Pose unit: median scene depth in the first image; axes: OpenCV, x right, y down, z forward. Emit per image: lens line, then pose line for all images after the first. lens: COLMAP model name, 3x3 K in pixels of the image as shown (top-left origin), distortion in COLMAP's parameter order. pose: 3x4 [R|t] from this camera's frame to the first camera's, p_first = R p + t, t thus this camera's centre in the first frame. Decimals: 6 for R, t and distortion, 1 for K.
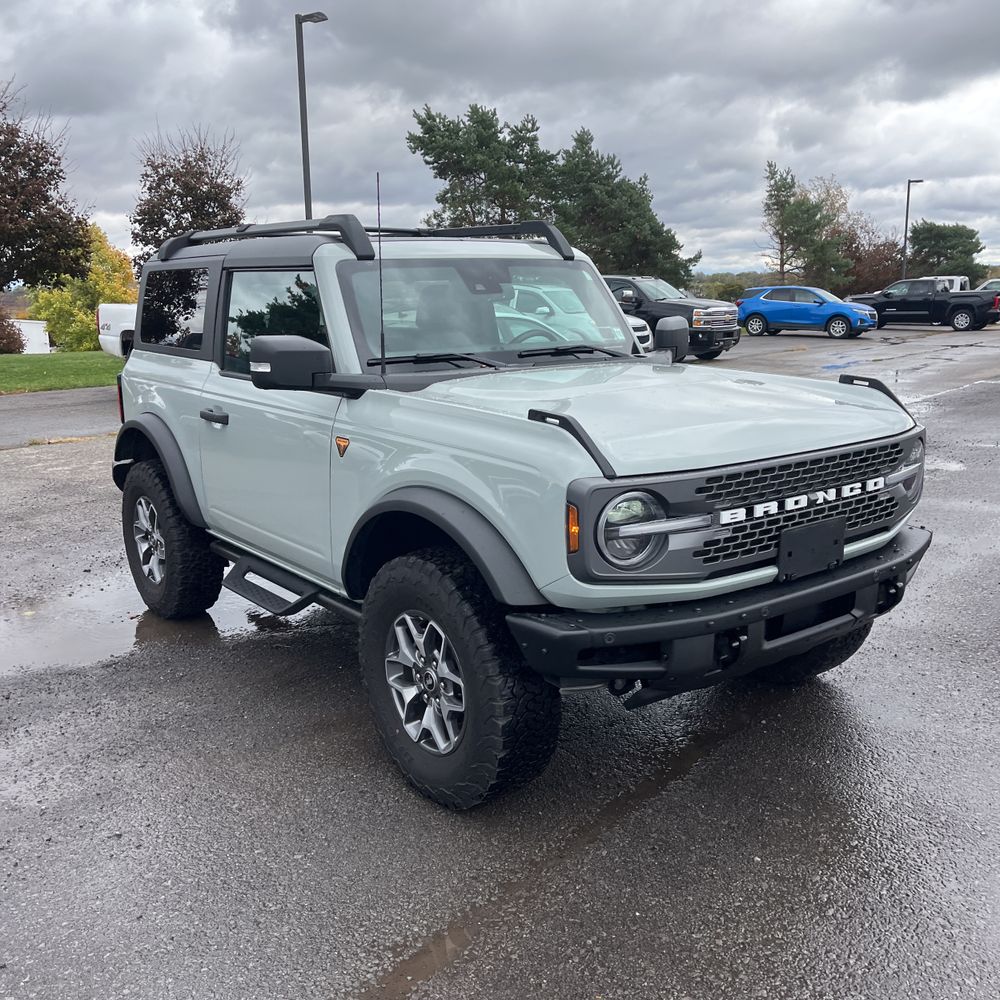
lens RADIAL K [[1008.2, 0, 535.9], [0, 1008.2, 481.8], [0, 0, 1]] dist [0.029361, 0.000000]
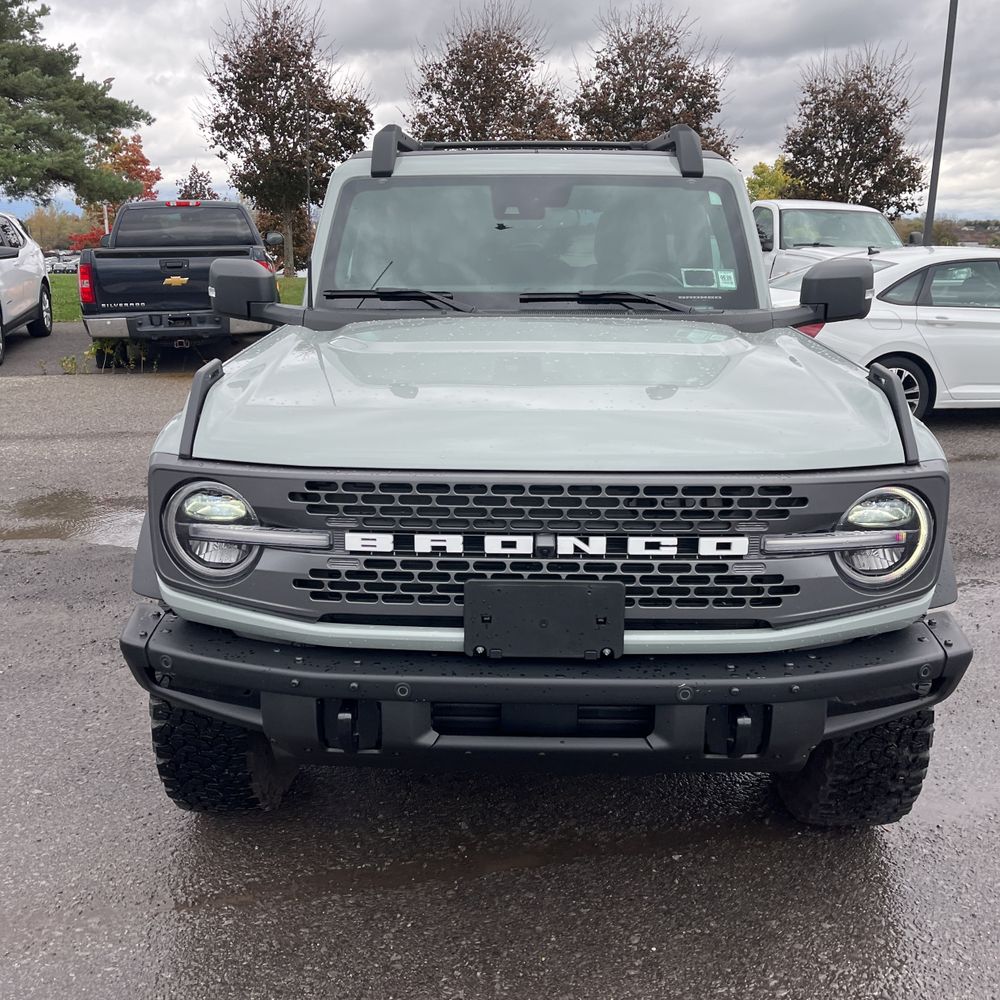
lens RADIAL K [[1008.2, 0, 500.3], [0, 1008.2, 495.3], [0, 0, 1]] dist [0.029361, 0.000000]
pose [[0.766066, 0.181278, -0.616669, 0.654048], [-0.134278, 0.983372, 0.122267, -0.090408], [0.628580, -0.010860, 0.777669, 0.494487]]
